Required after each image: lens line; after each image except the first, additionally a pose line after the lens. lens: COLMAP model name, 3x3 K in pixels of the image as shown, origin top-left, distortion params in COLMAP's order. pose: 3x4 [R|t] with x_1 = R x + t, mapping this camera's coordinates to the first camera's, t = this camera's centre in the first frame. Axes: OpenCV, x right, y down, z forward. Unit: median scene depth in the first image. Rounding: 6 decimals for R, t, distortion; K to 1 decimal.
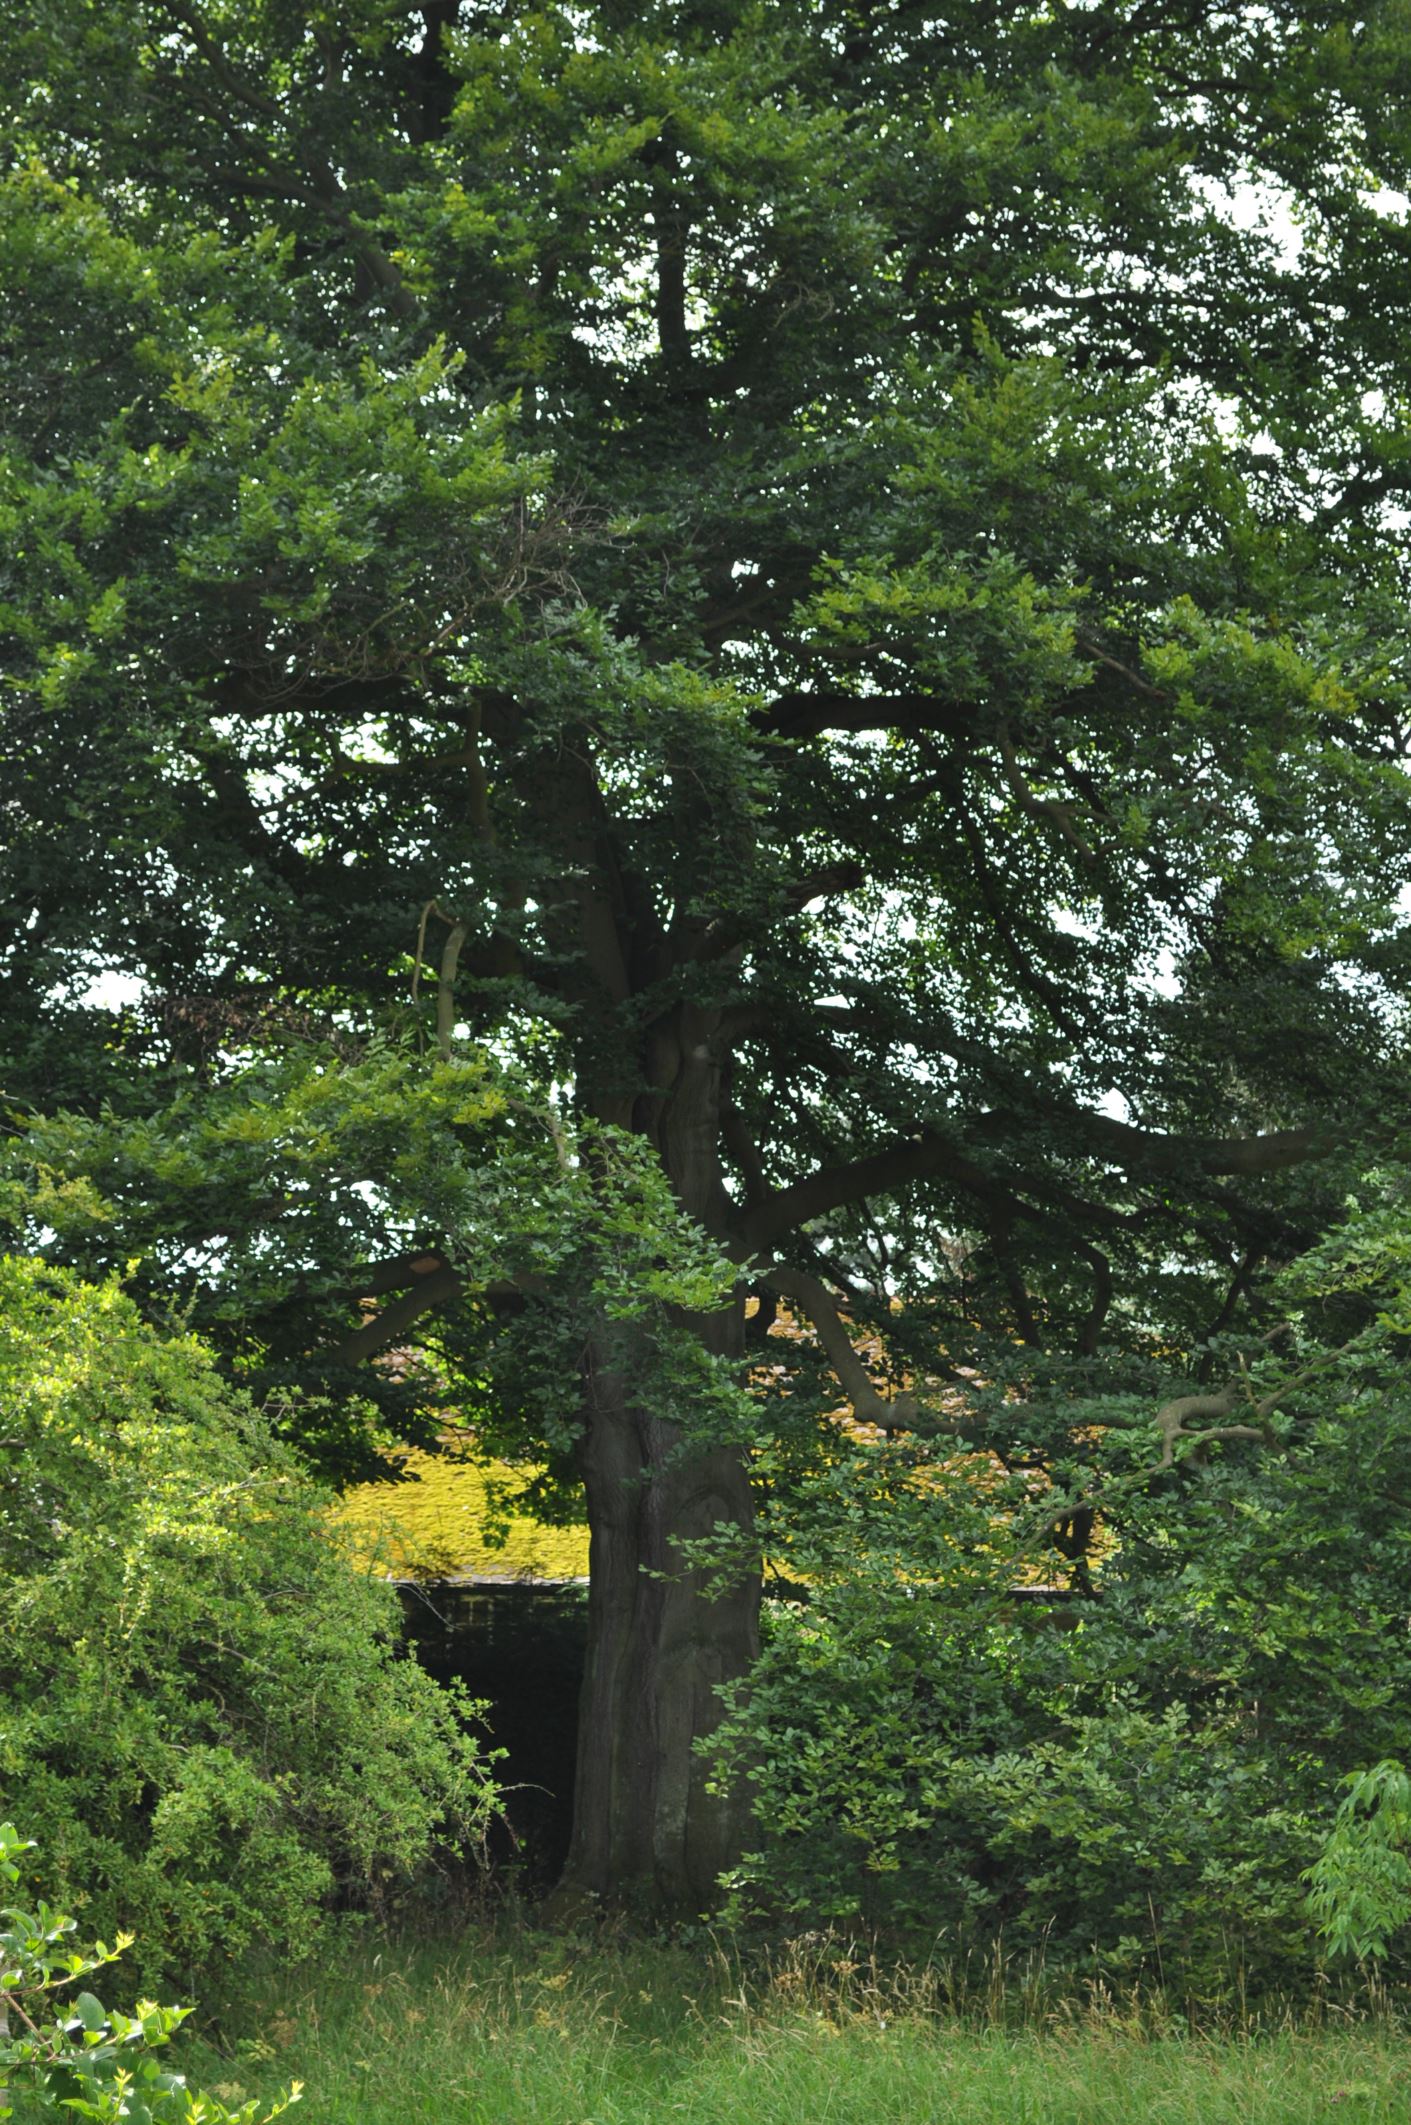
lens RADIAL K [[4136.4, 0, 700.3], [0, 4136.4, 1067.3], [0, 0, 1]] dist [0.031799, 0.000000]
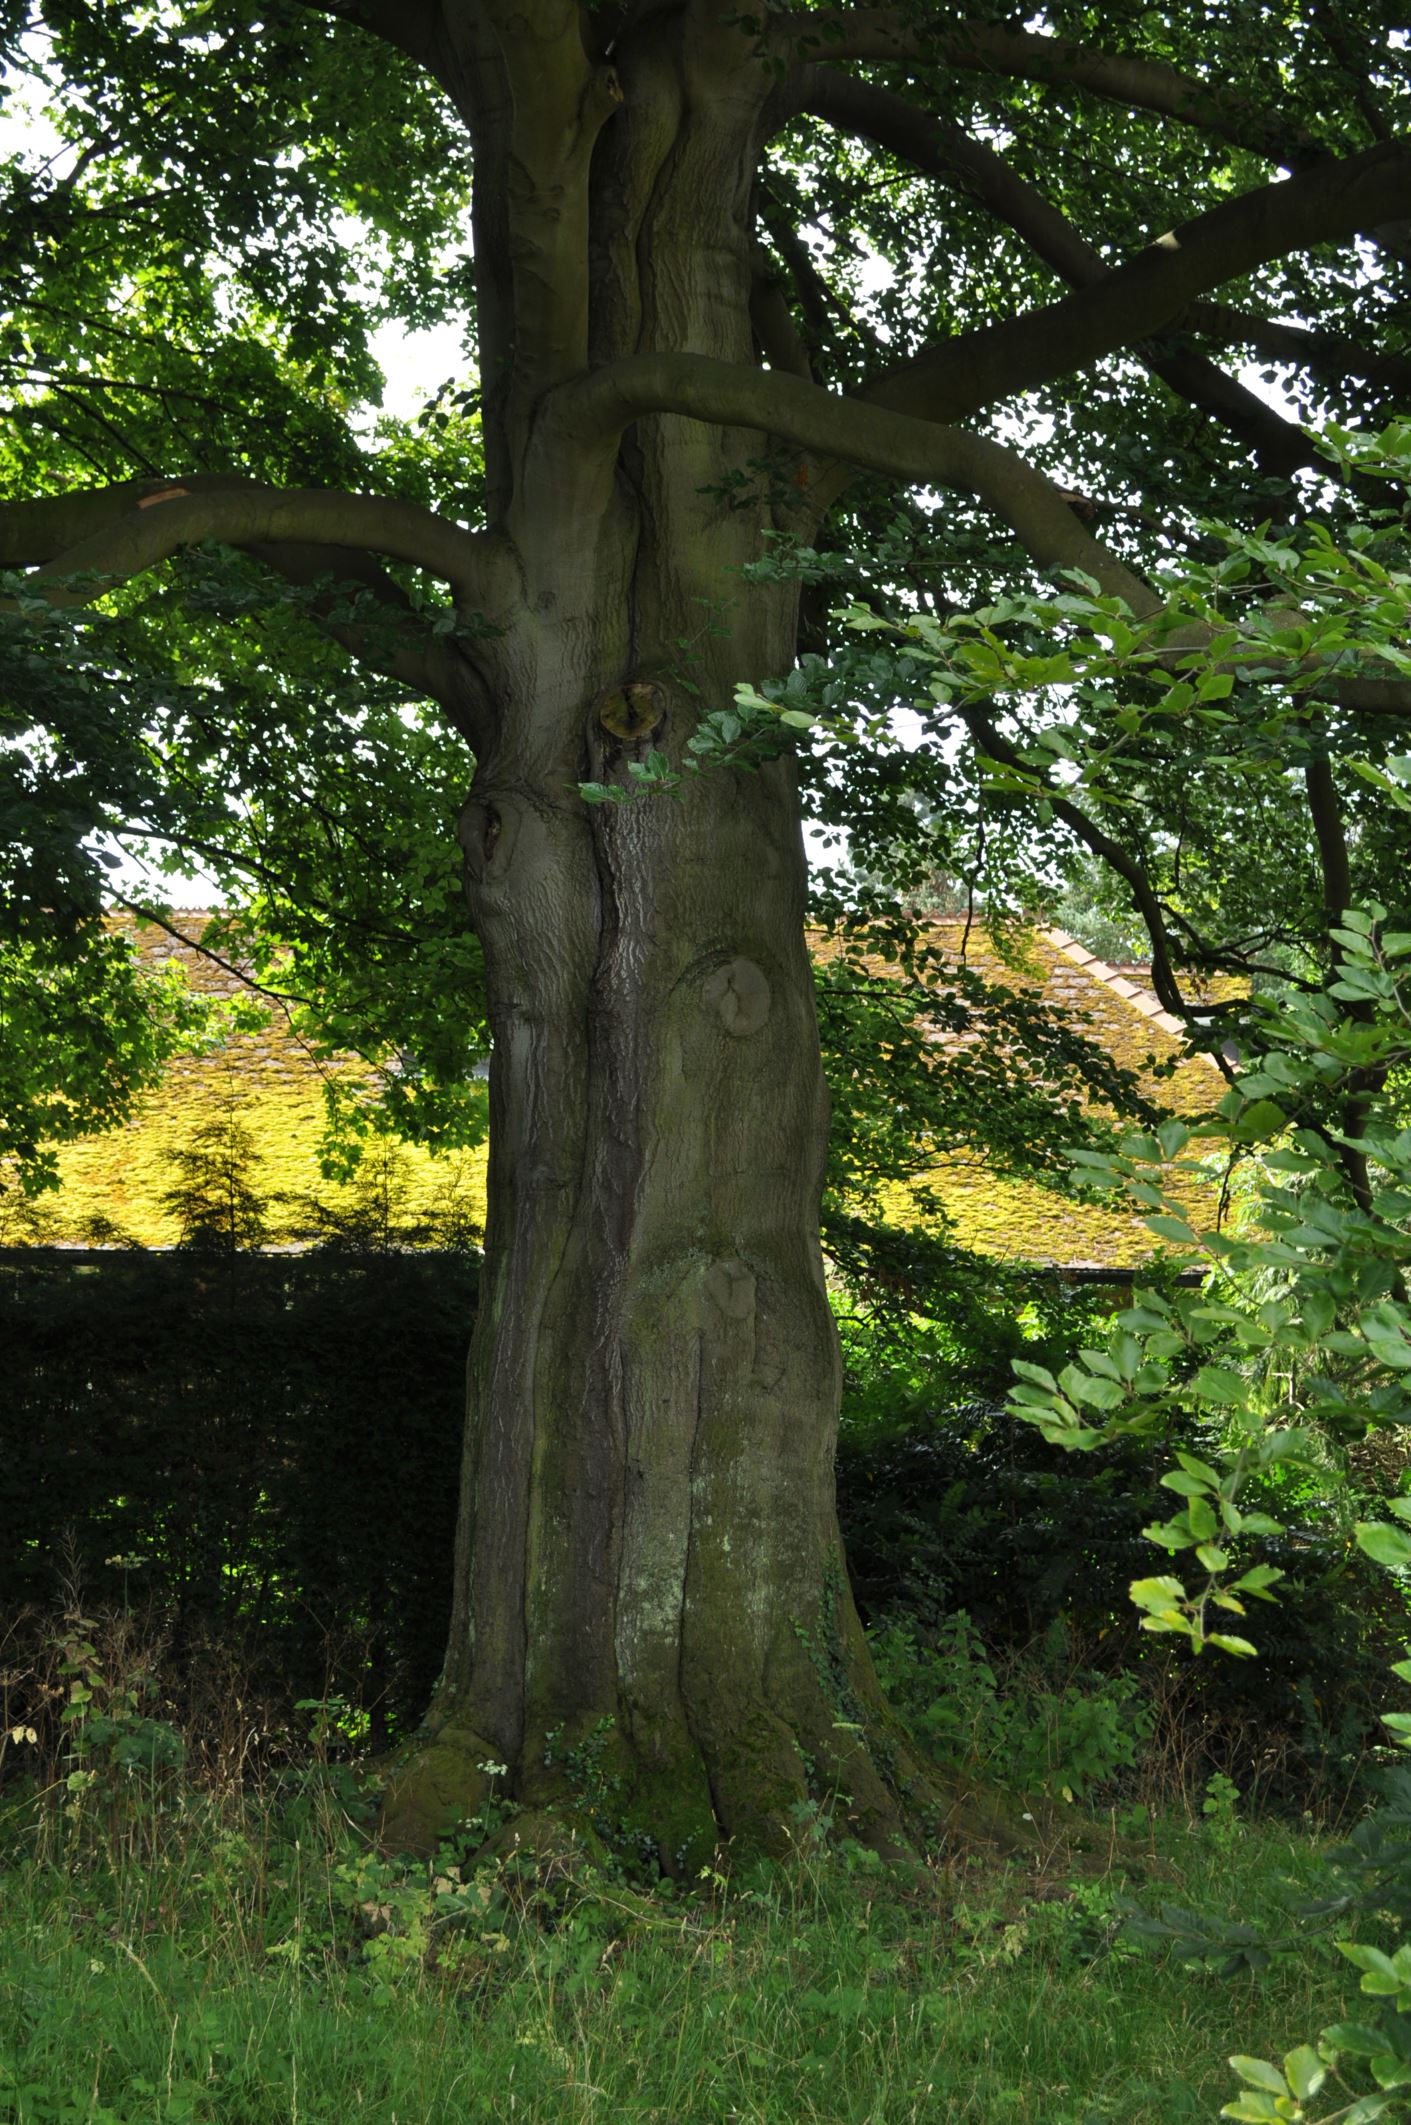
lens RADIAL K [[3381.3, 0, 709.8], [0, 3381.3, 1061.1], [0, 0, 1]] dist [0.042703, 0.000000]
pose [[0.998901, 0.011378, 0.045459, -0.015696], [-0.013130, 0.999176, 0.038417, 0.082831], [-0.044984, -0.038971, 0.998227, 0.489678]]
